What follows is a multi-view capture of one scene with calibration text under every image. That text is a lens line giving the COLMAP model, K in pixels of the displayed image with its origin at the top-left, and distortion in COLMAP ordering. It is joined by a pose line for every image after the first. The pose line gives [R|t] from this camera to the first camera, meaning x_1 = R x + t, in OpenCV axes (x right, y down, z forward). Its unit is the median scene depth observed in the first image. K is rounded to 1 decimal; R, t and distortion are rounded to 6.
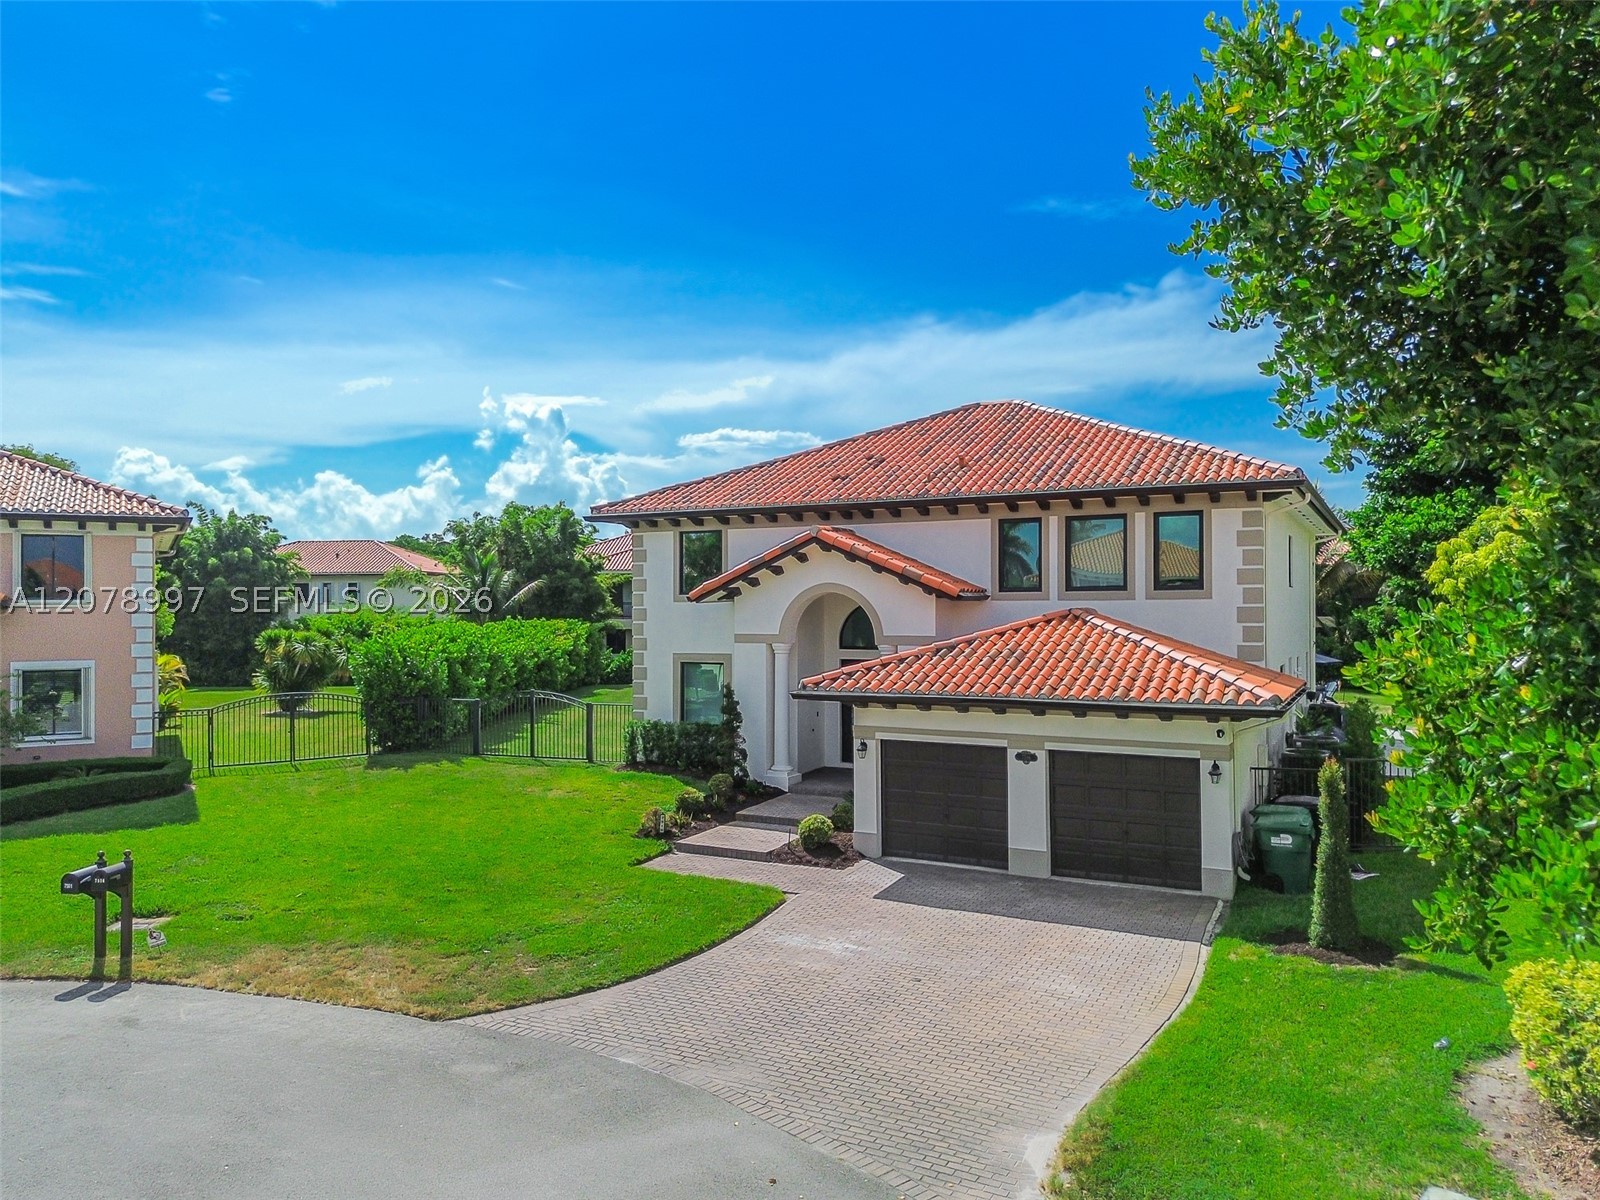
lens RADIAL K [[1137.7, 0, 792.3], [0, 1137.7, 598.3], [0, 0, 1]] dist [0.079486, -0.122349]
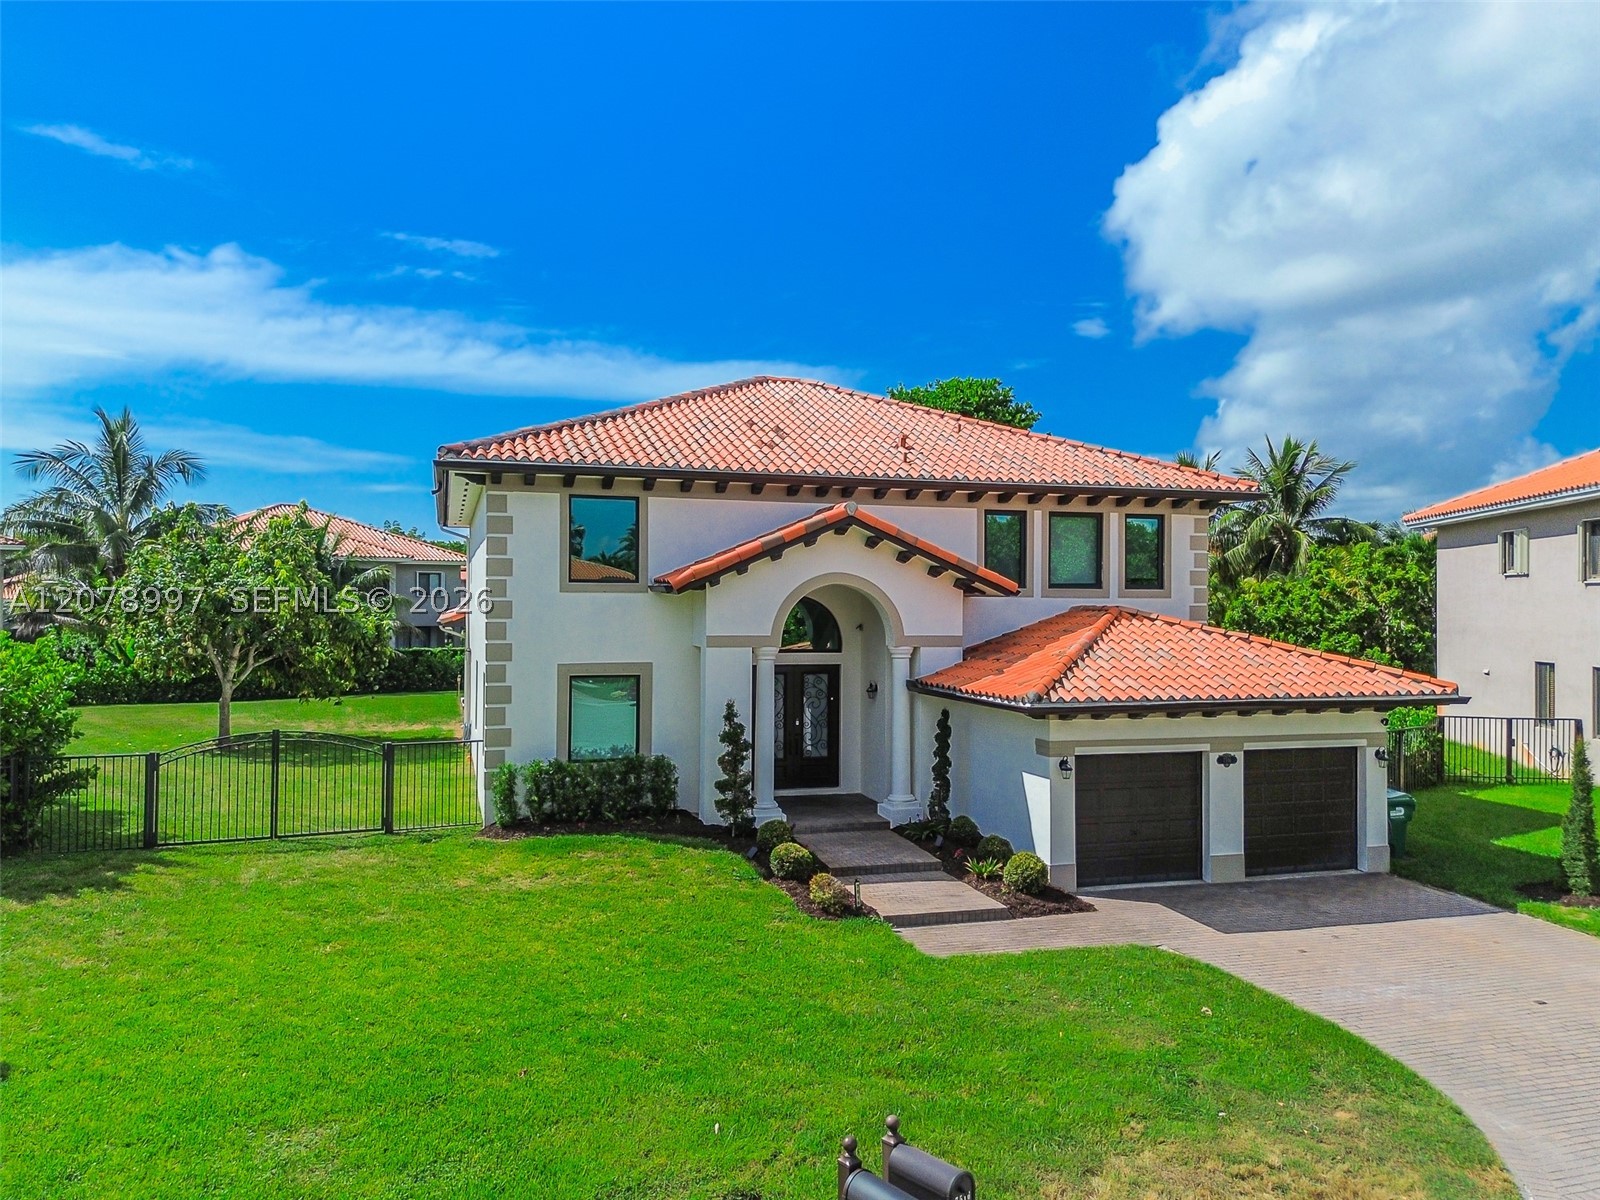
lens RADIAL K [[1141.5, 0, 791.9], [0, 1141.5, 602.1], [0, 0, 1]] dist [0.066475, -0.065434]
pose [[0.711488, 0.010643, 0.702618, -0.690810], [-0.014673, 0.999892, -0.000288, 0.010328], [-0.702545, -0.010105, 0.711568, 0.525589]]
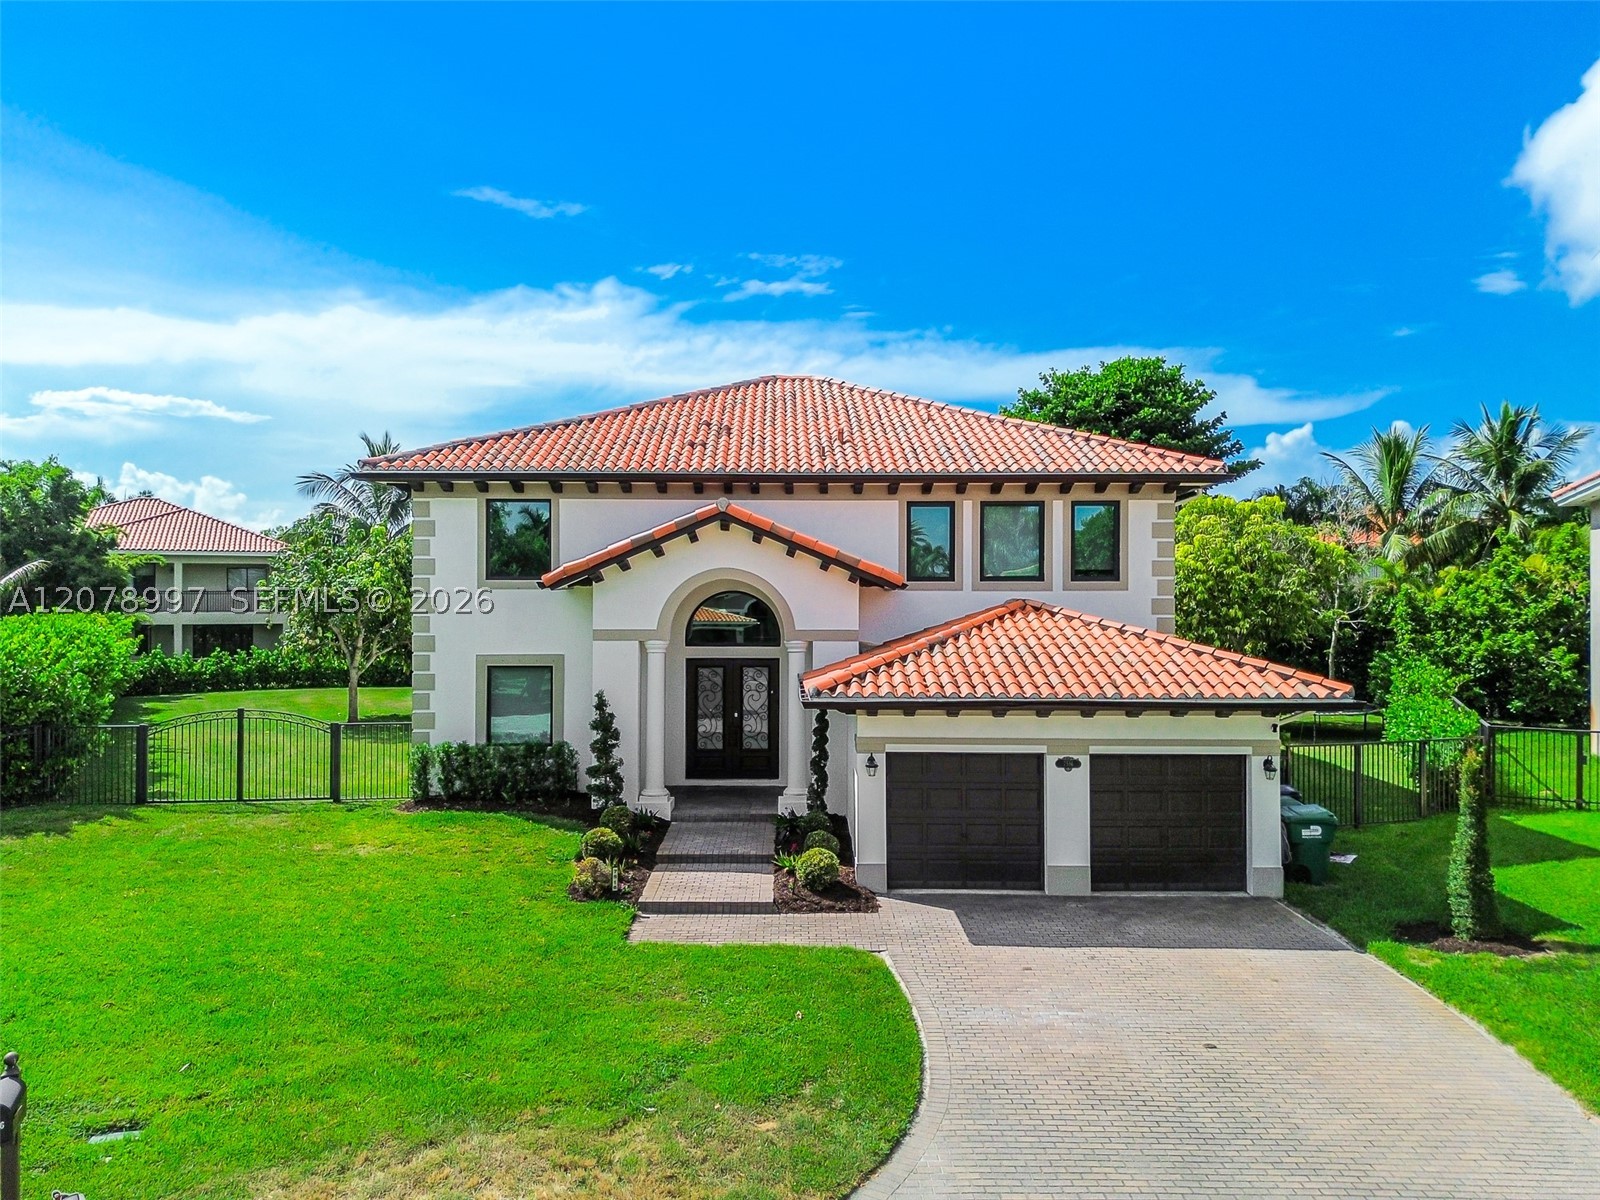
lens RADIAL K [[1131.8, 0, 792.8], [0, 1131.8, 604.5], [0, 0, 1]] dist [0.071832, -0.069515]
pose [[0.884695, 0.003884, 0.466155, -0.377704], [-0.008934, 0.999923, 0.008623, 0.007147], [-0.466086, -0.011793, 0.884661, 0.286254]]
